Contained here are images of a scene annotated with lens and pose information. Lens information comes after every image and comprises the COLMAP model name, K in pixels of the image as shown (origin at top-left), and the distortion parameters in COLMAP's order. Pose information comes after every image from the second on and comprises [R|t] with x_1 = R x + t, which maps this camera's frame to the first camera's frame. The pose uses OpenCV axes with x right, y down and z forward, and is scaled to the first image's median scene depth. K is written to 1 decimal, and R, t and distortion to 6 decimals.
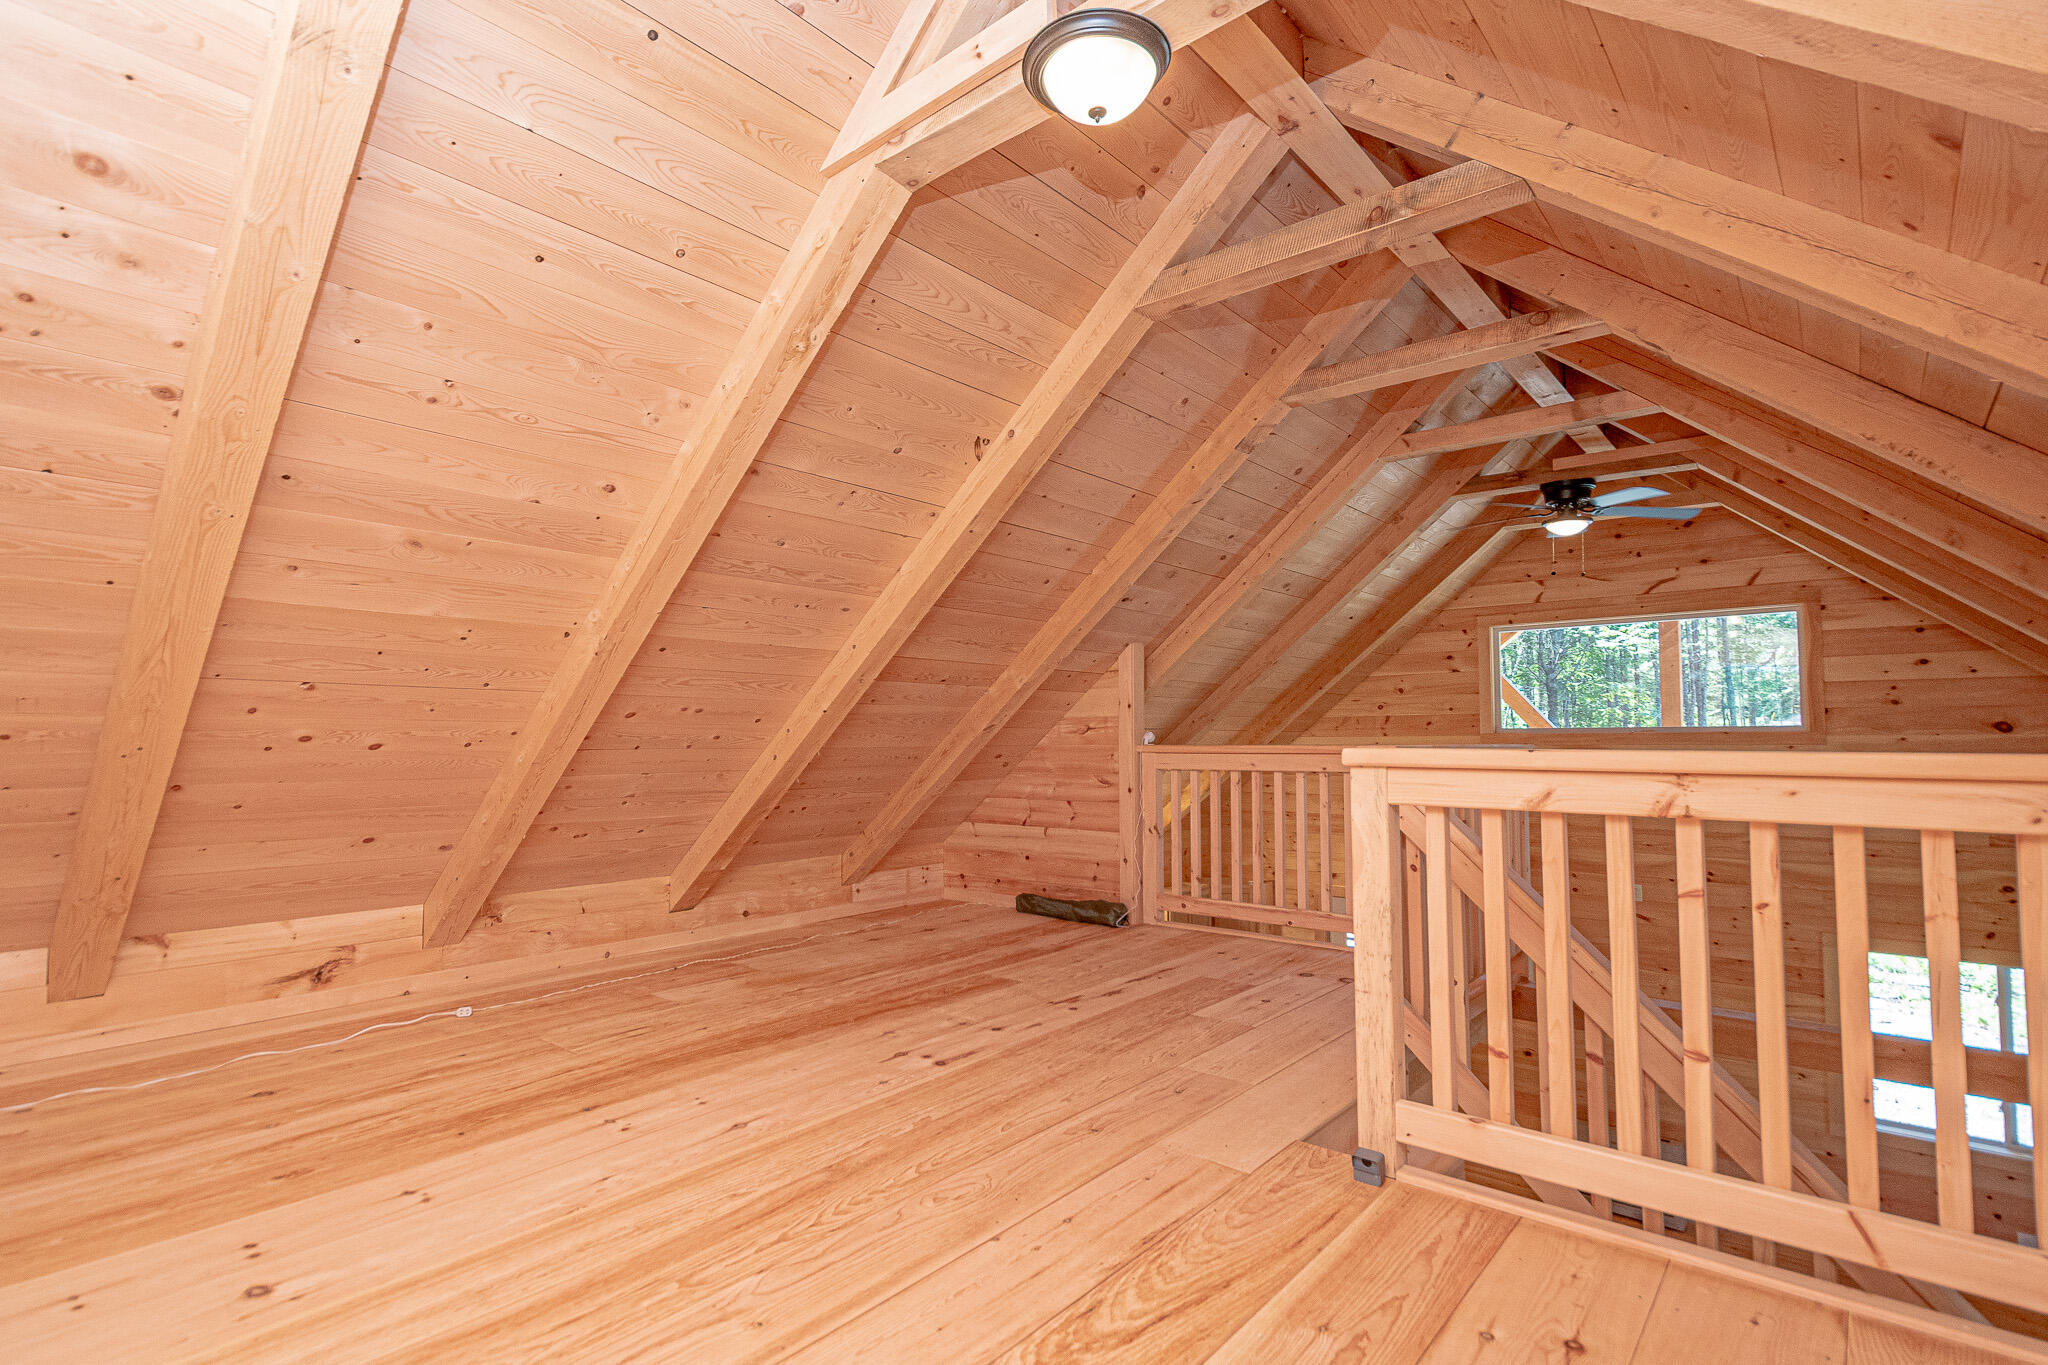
lens RADIAL K [[1008.3, 0, 953.9], [0, 1008.3, 696.9], [0, 0, 1]] dist [0.028199, -0.013217]
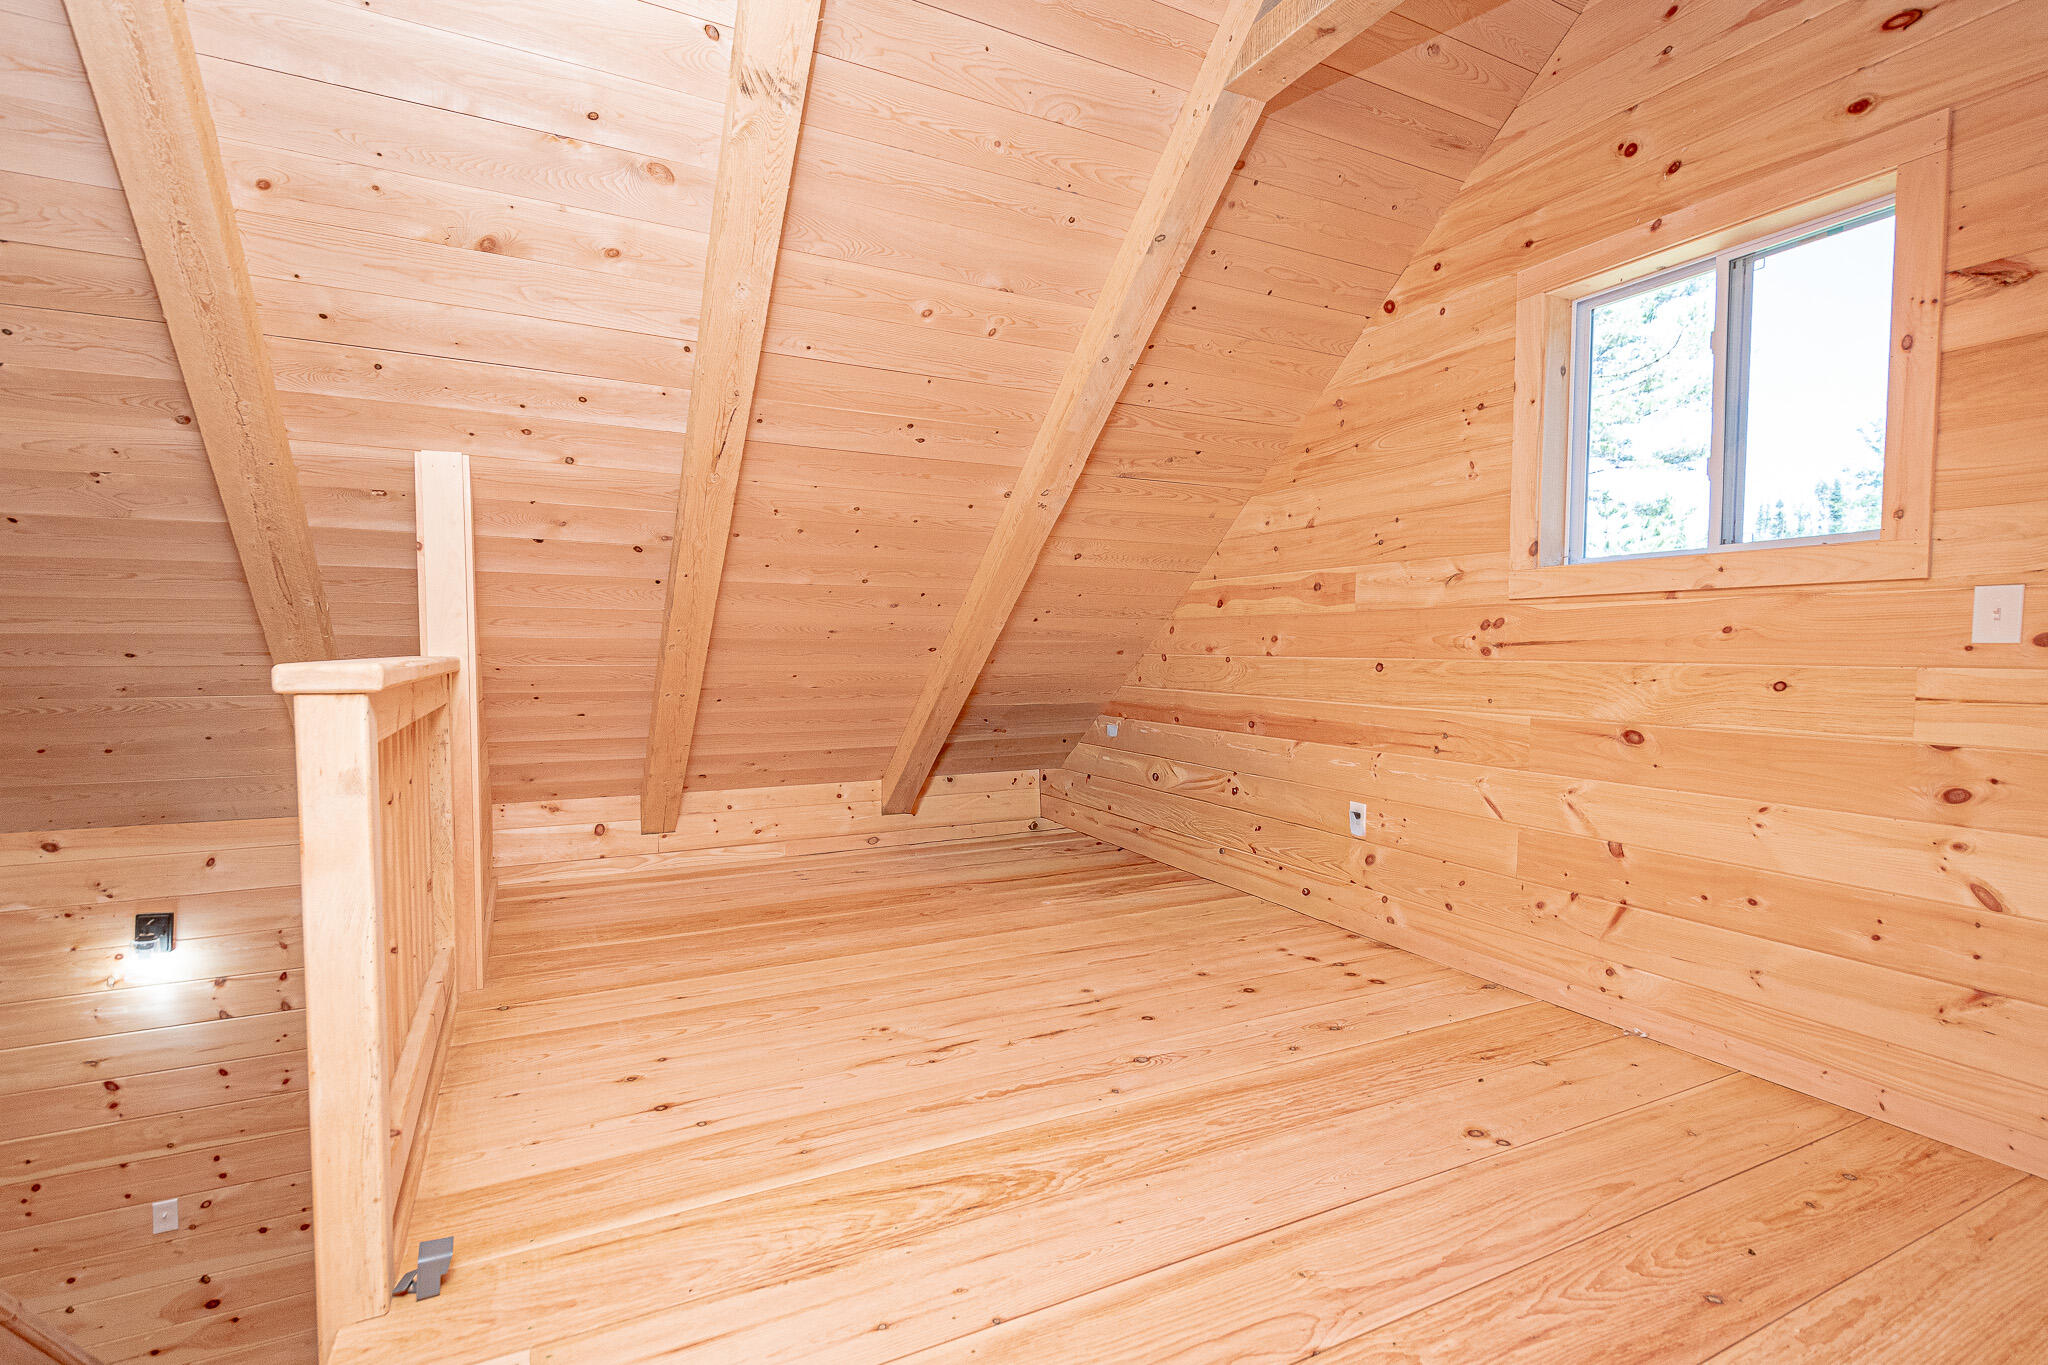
lens RADIAL K [[968.4, 0, 1042.9], [0, 968.4, 695.9], [0, 0, 1]] dist [0.015952, -0.000461]
pose [[-0.940817, -0.020332, 0.338304, -0.119978], [-0.017898, 0.999787, 0.010313, 0.035905], [-0.338441, 0.003647, -0.940980, 0.890549]]
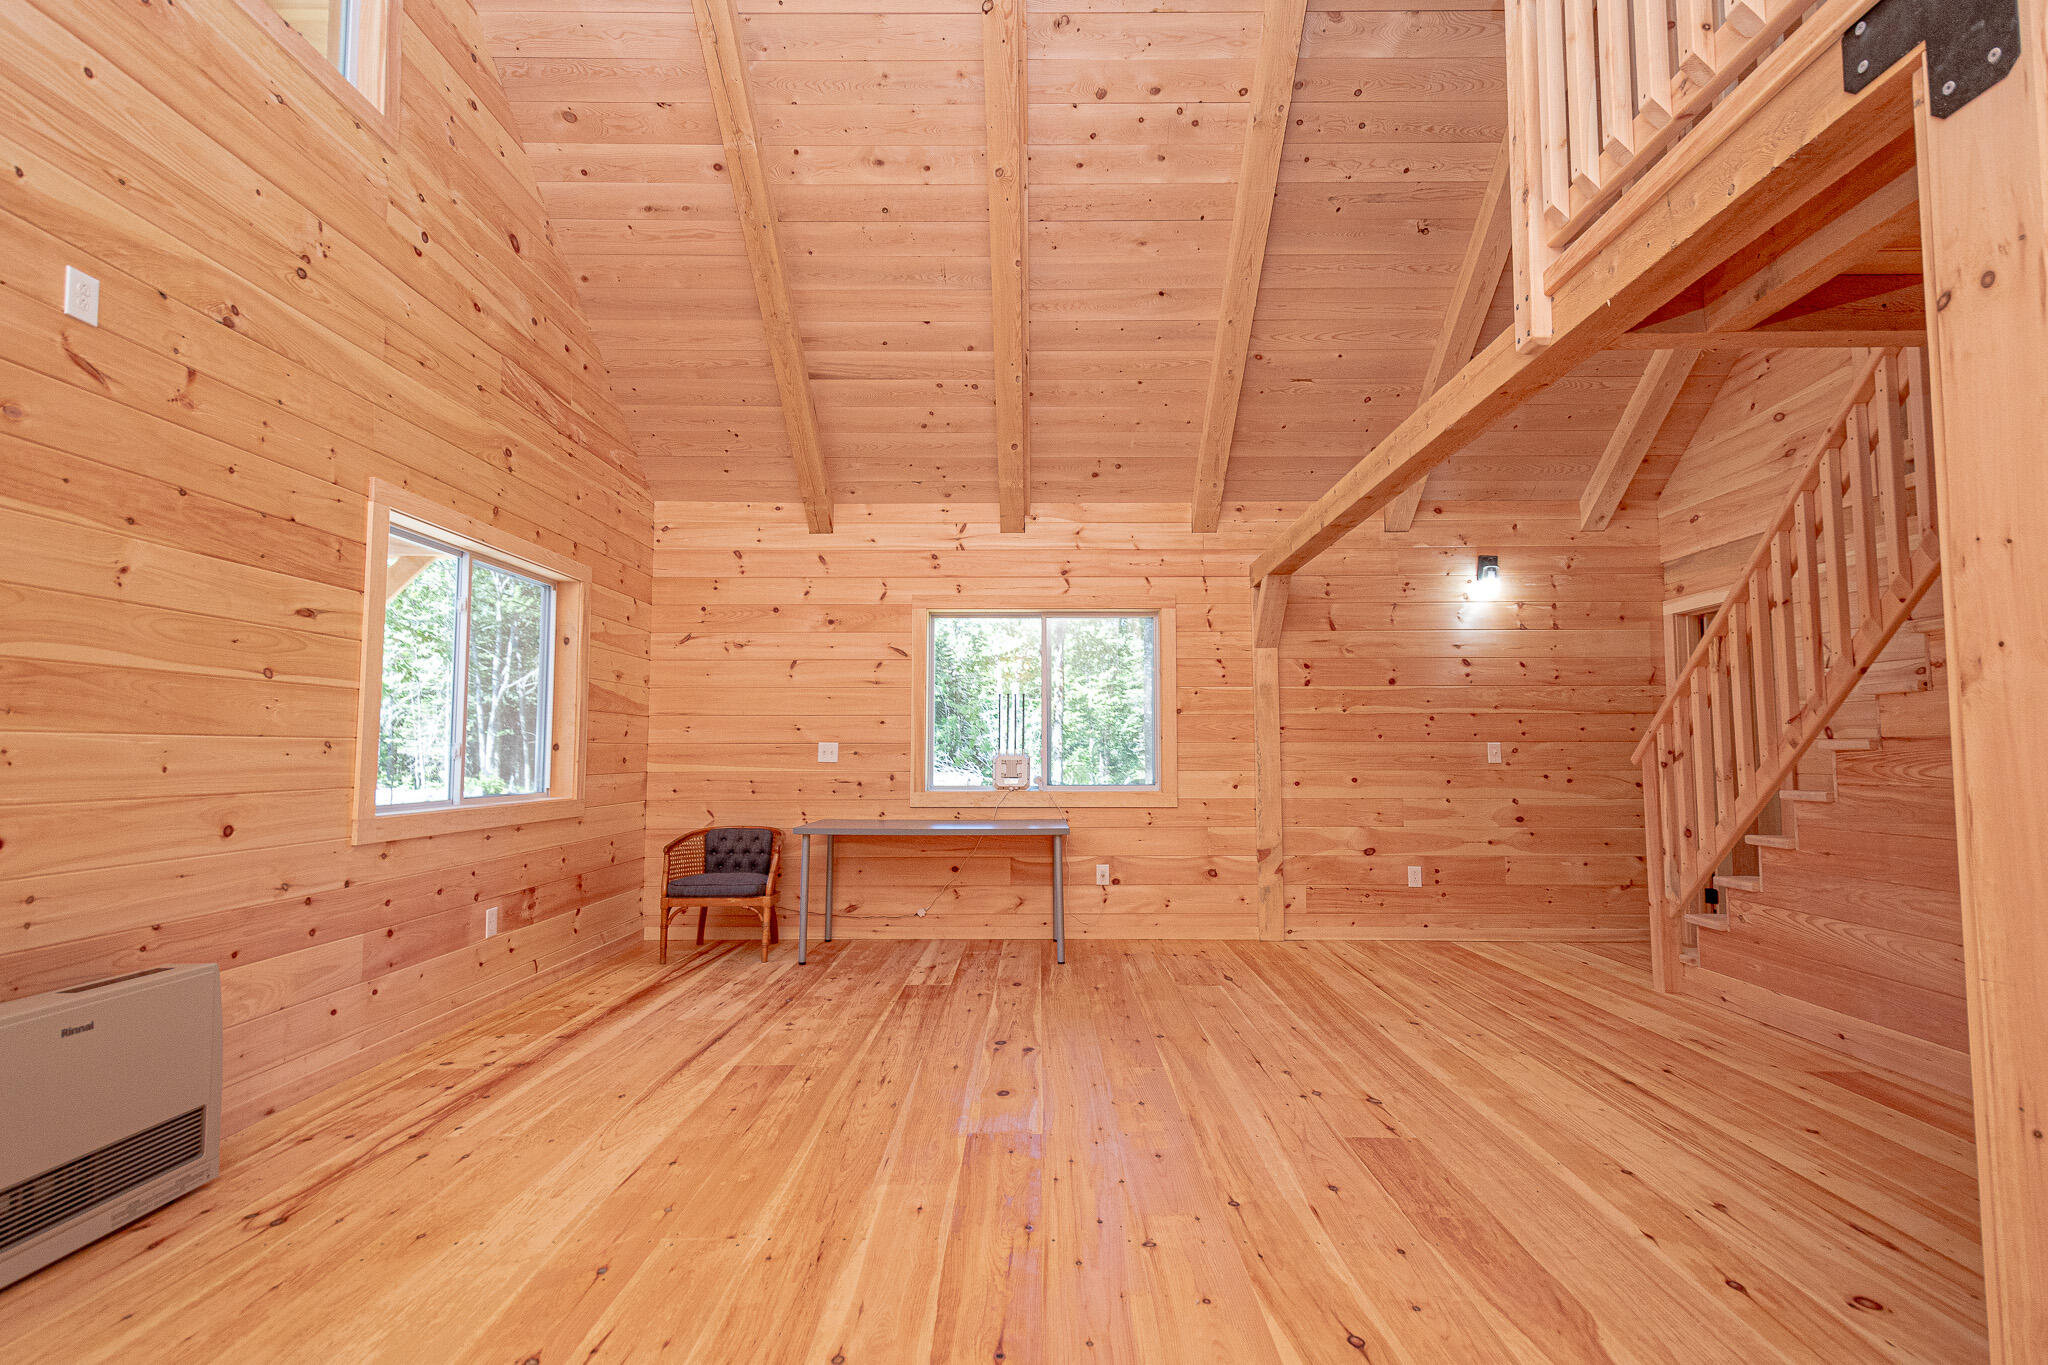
lens RADIAL K [[941.7, 0, 1035.2], [0, 941.7, 692.0], [0, 0, 1]] dist [0.025961, -0.012418]
pose [[-0.672541, 0.051346, 0.738276, 0.395887], [-0.028210, 0.995087, -0.094905, 0.612074], [-0.739522, -0.084655, -0.667788, 1.710668]]
